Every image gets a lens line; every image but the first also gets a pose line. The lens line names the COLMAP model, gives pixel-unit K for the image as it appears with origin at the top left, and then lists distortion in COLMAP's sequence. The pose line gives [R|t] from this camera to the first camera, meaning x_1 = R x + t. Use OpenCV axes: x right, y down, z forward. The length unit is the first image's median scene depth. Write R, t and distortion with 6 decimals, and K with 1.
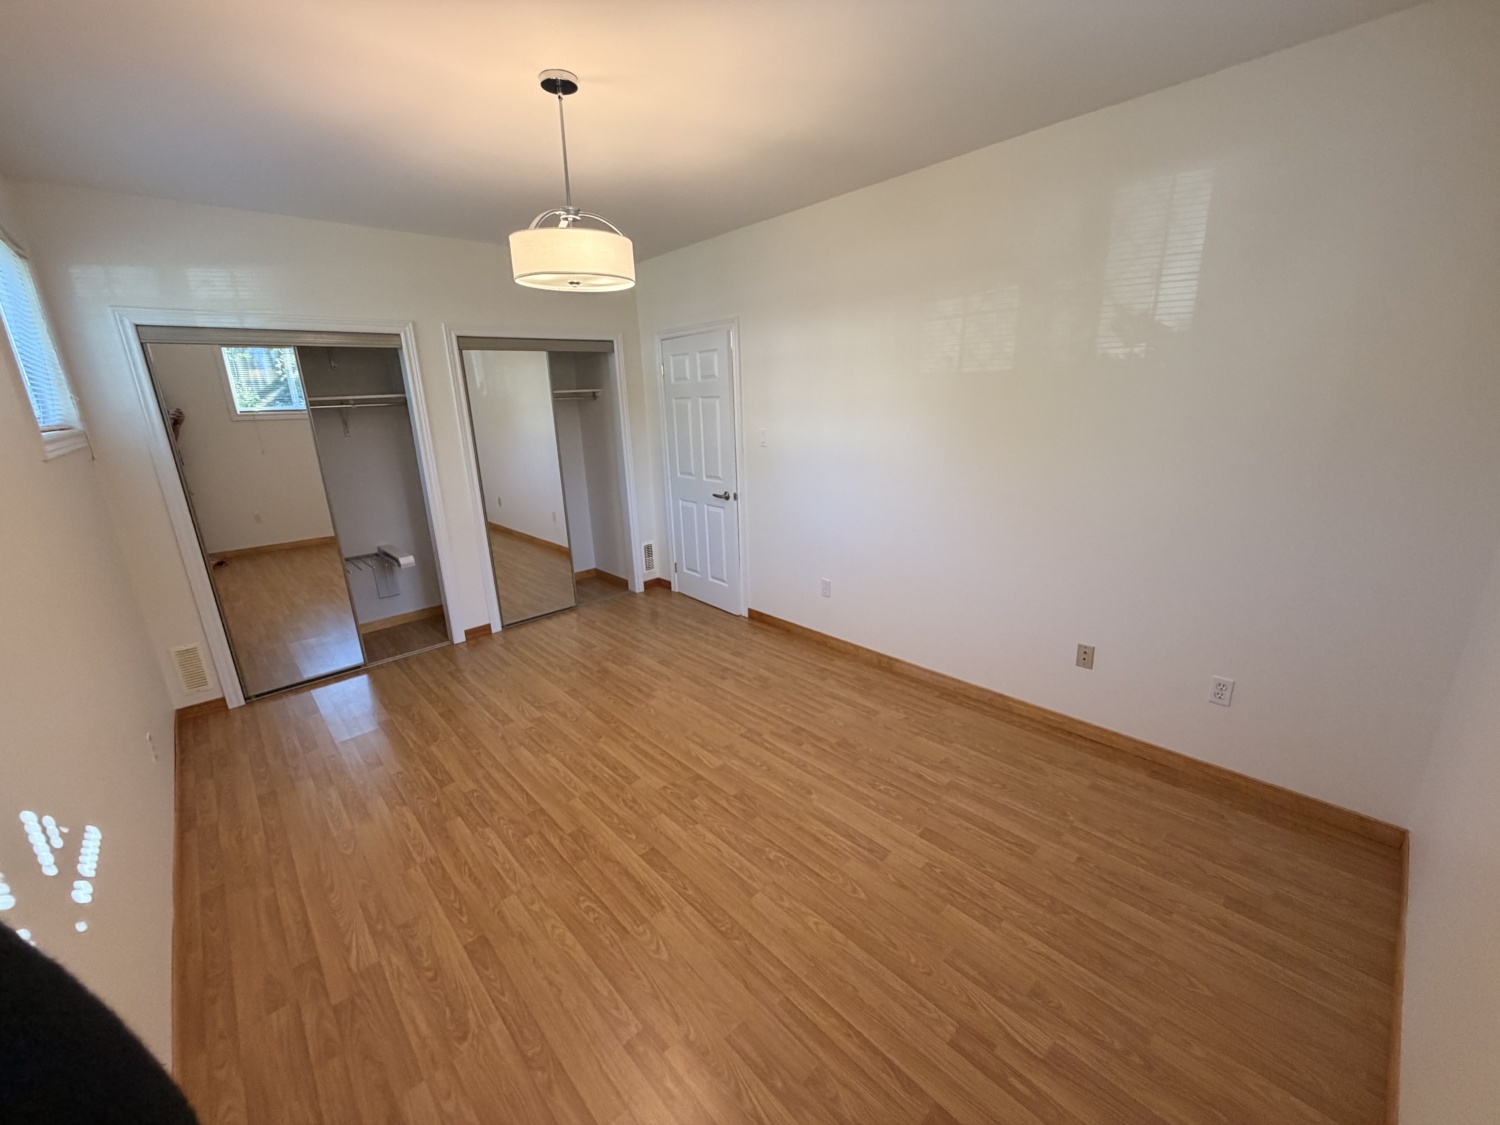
lens RADIAL K [[597.1, 0, 749.3], [0, 597.1, 562.4], [0, 0, 1]] dist [0.000963, 0.000191]
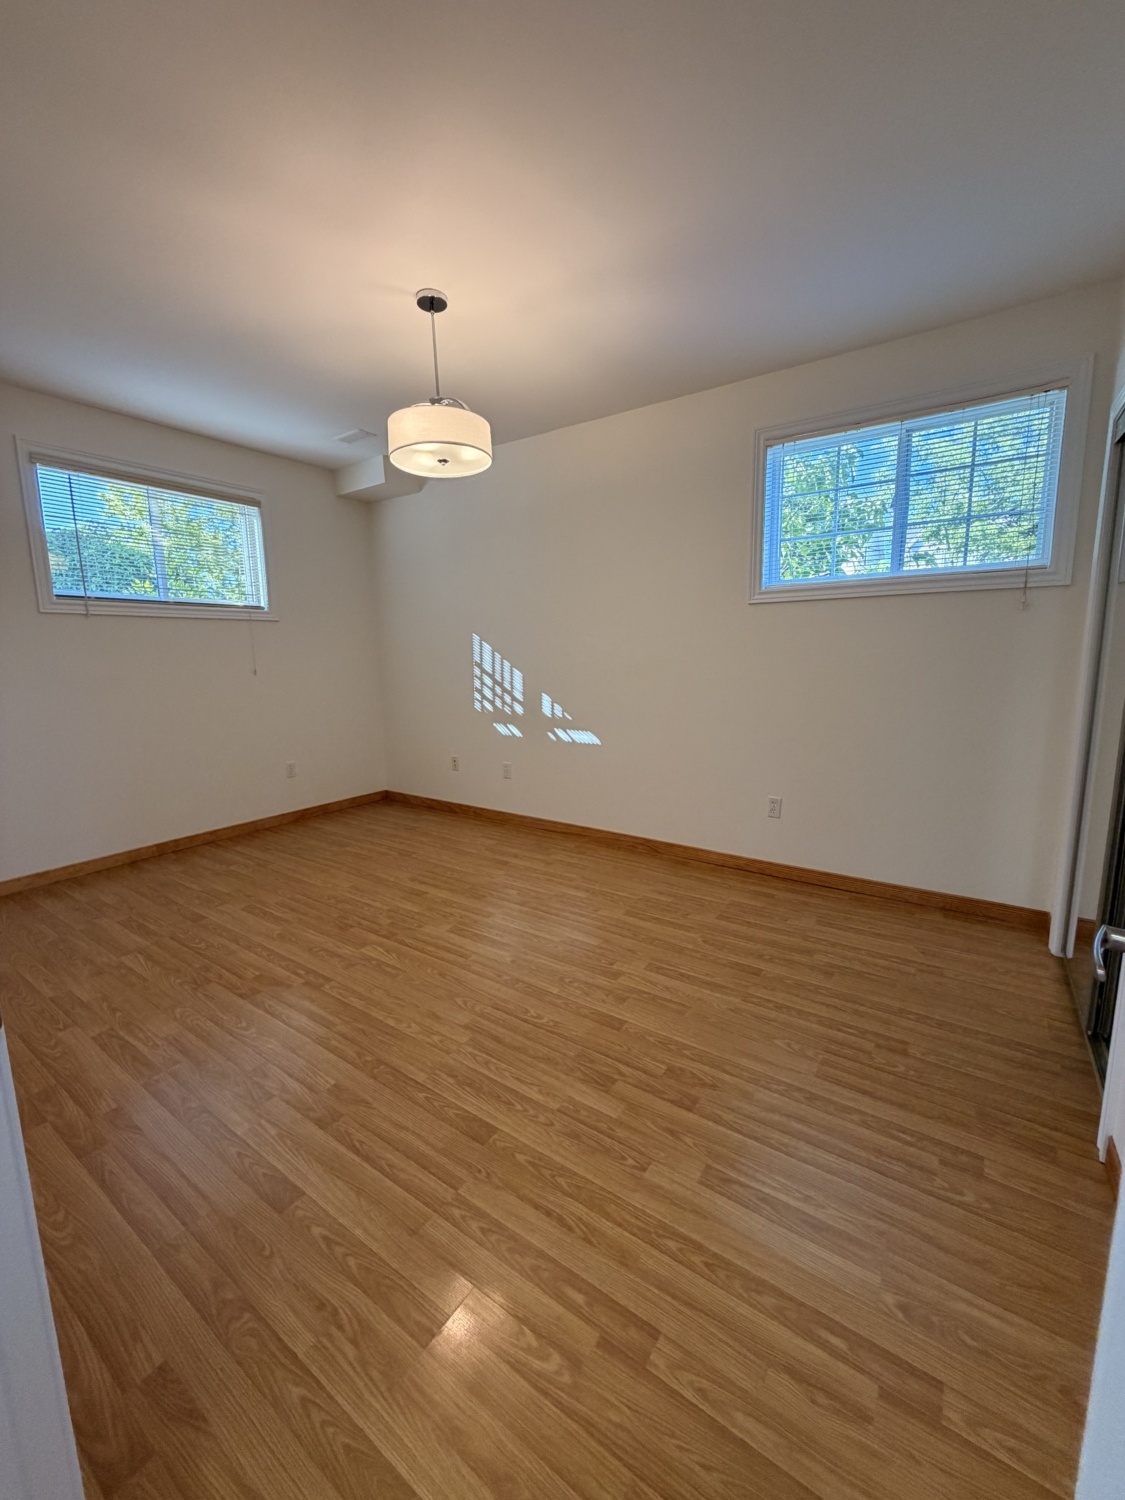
lens RADIAL K [[597.1, 0, 563.8], [0, 597.1, 748.3], [0, 0, 1]] dist [0.000963, 0.000191]
pose [[-0.976515, 0.077991, -0.200840, -0.191896], [-0.013149, 0.908872, 0.416868, -0.343342], [0.215050, 0.409718, -0.886501, 1.767299]]
